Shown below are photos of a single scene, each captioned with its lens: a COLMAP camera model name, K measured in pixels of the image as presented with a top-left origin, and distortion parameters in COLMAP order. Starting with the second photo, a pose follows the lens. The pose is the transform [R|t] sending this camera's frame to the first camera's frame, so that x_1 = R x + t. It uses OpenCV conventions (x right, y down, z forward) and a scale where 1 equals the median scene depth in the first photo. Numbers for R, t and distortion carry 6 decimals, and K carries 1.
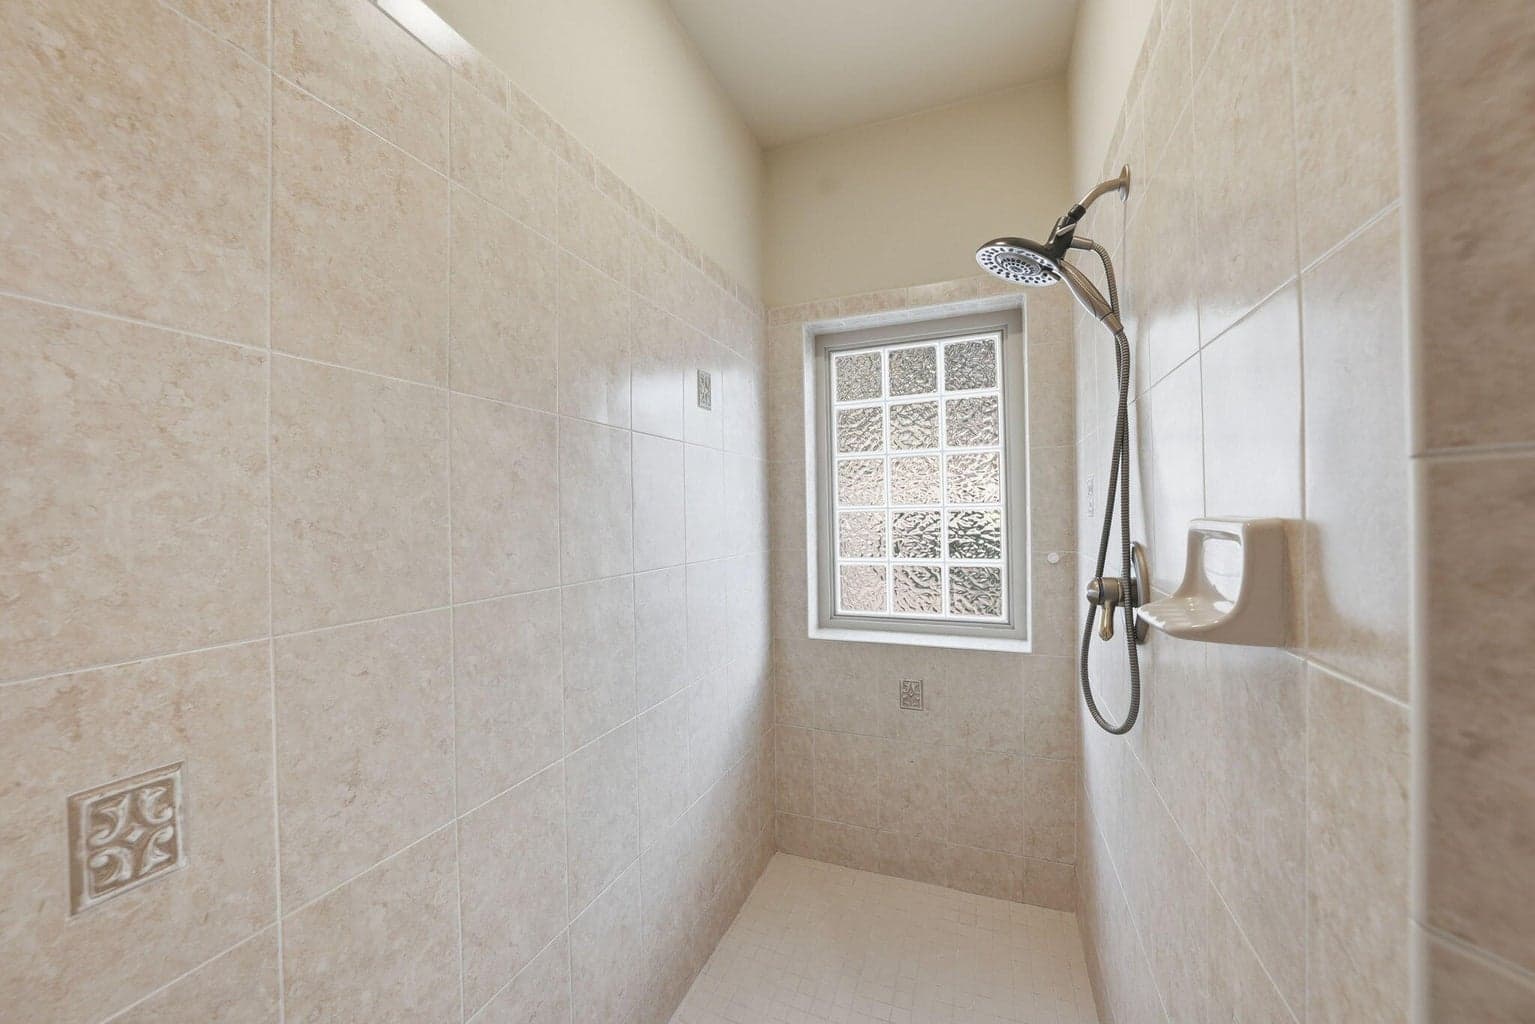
lens RADIAL K [[536.8, 0, 769.9], [0, 536.8, 509.8], [0, 0, 1]] dist [-0.002122, -0.000038]
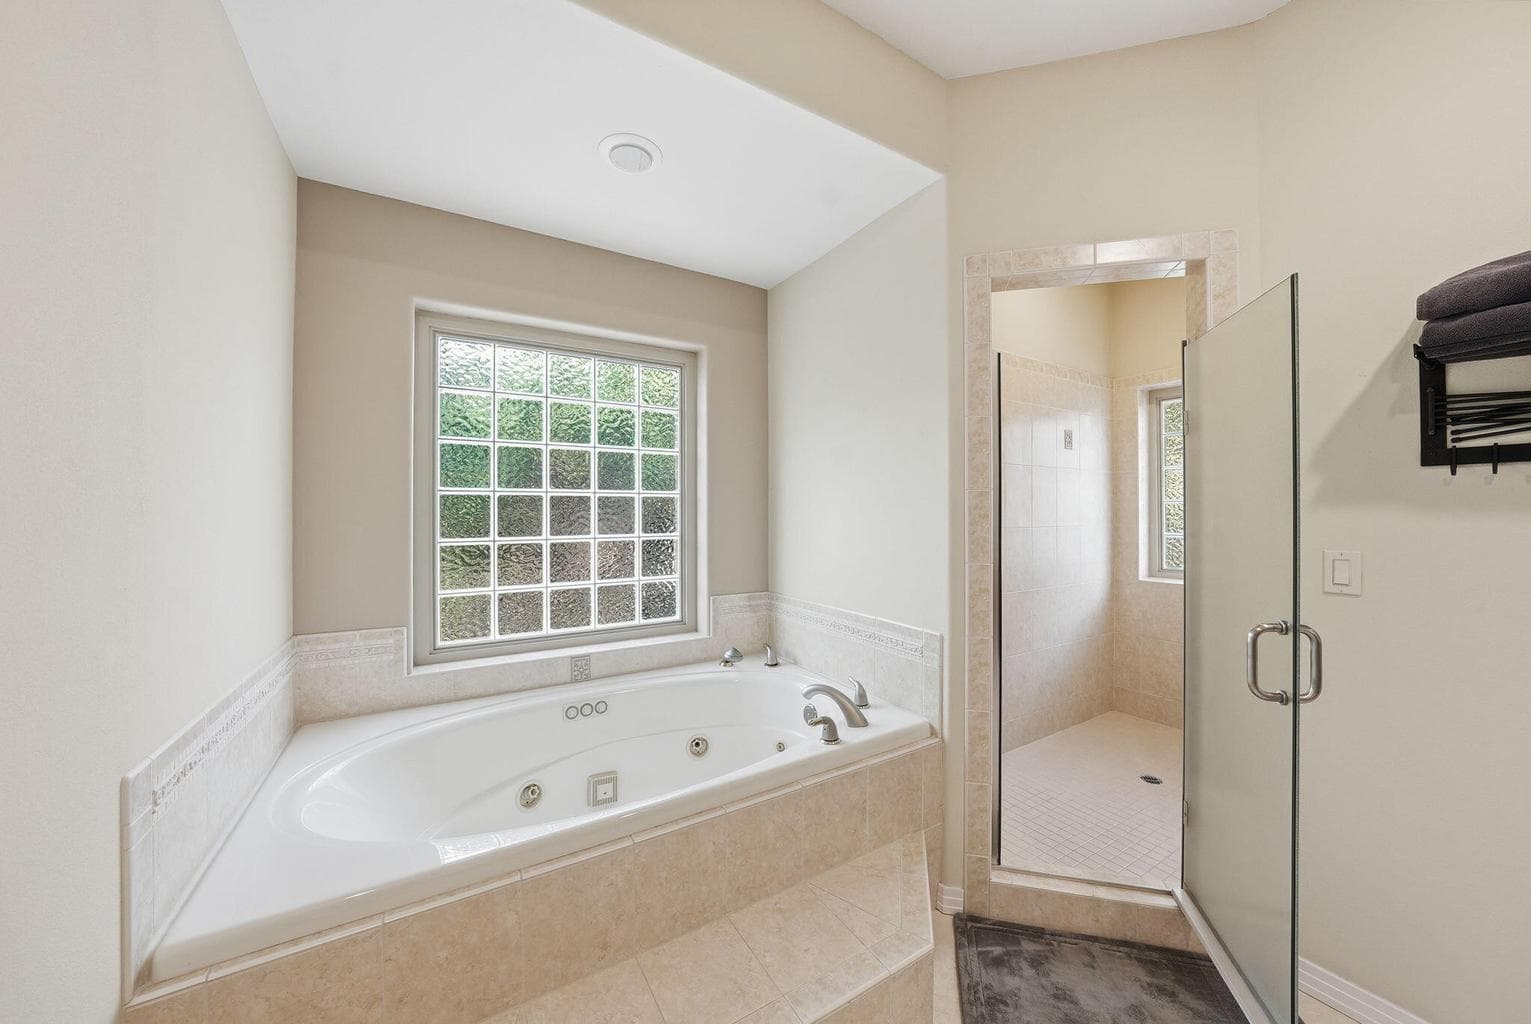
lens RADIAL K [[535.4, 0, 767.6], [0, 535.4, 507.6], [0, 0, 1]] dist [-0.002122, -0.000038]
pose [[0.804861, 0.015666, -0.593257, 0.123665], [-0.014980, 0.999869, 0.006080, 0.025309], [0.593275, 0.003994, 0.804990, -0.962811]]
